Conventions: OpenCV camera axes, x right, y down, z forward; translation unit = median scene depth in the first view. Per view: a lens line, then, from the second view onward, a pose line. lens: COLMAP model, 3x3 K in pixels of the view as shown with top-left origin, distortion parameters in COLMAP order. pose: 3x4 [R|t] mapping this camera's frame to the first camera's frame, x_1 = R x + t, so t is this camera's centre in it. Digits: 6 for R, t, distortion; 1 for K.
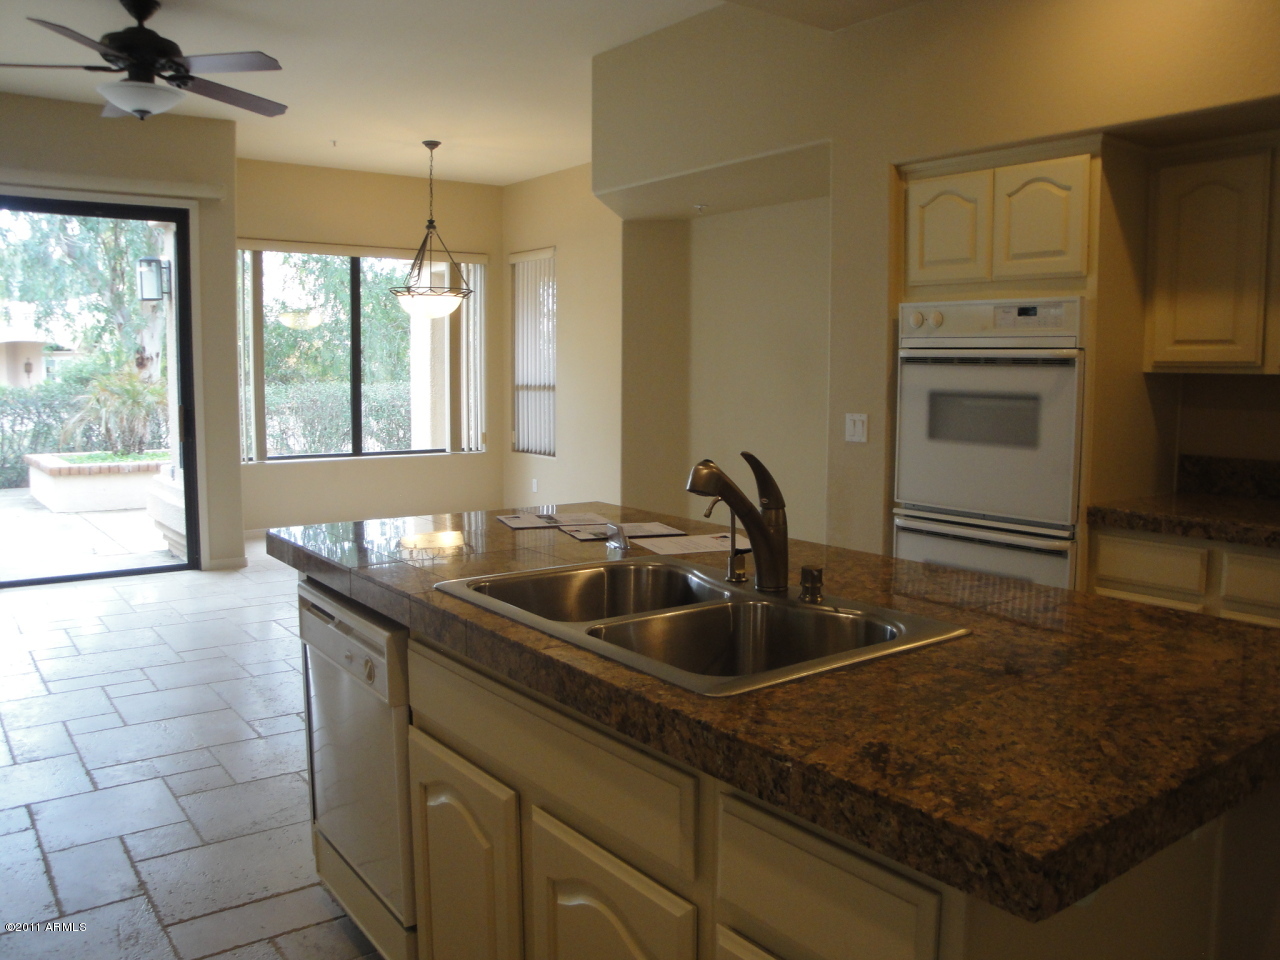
lens RADIAL K [[1033.4, 0, 658.3], [0, 1033.4, 479.4], [0, 0, 1]] dist [-0.113014, 0.011818]
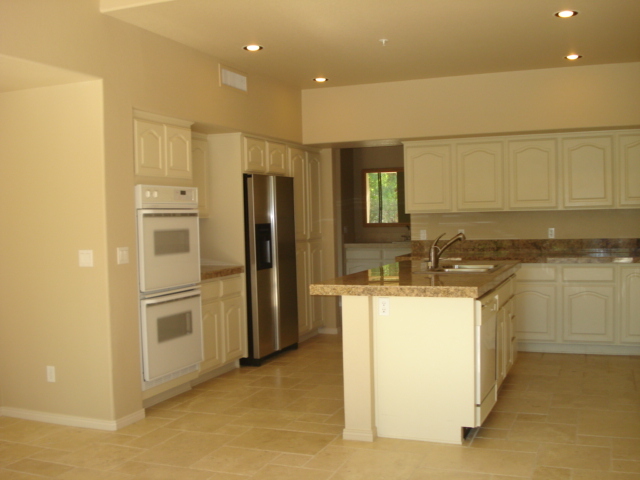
lens RADIAL K [[712.0, 0, 320.0], [0, 712.0, 240.0], [0, 0, 1]] dist [-0.065119, -0.043659]
pose [[-0.504477, -0.023919, 0.863094, -1.103200], [0.114069, 0.989008, 0.094081, -0.166535], [-0.855857, 0.145914, -0.496203, 1.460644]]
